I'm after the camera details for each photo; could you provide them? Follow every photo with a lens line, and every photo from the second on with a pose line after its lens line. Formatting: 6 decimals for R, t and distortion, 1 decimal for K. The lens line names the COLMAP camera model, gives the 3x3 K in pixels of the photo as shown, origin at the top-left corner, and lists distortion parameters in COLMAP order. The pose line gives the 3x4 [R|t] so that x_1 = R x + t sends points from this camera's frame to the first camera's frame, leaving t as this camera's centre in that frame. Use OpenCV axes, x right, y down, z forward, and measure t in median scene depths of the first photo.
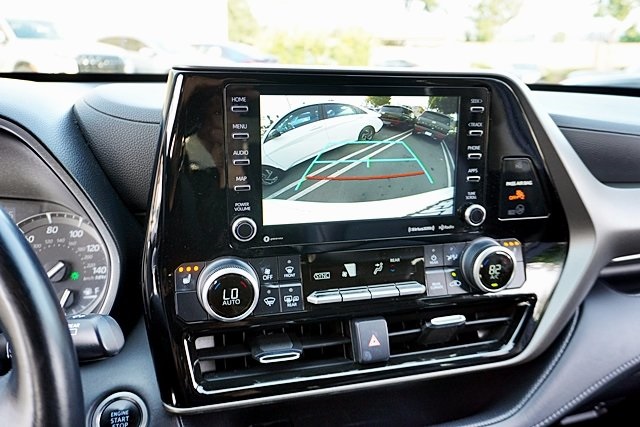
lens RADIAL K [[507.5, 0, 320.0], [0, 507.5, 213.5], [0, 0, 1]] dist [-0.005722, -0.000765]
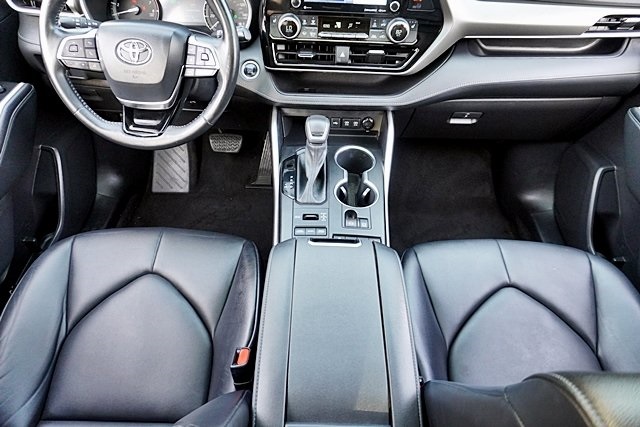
lens RADIAL K [[430.0, 0, 320.0], [0, 430.0, 213.5], [0, 0, 1]] dist [-0.049731, 0.034925]
pose [[0.961477, 0.200367, -0.188188, 0.561069], [-0.089117, 0.874839, 0.476146, -0.068212], [0.260038, -0.441033, 0.858993, -1.246168]]
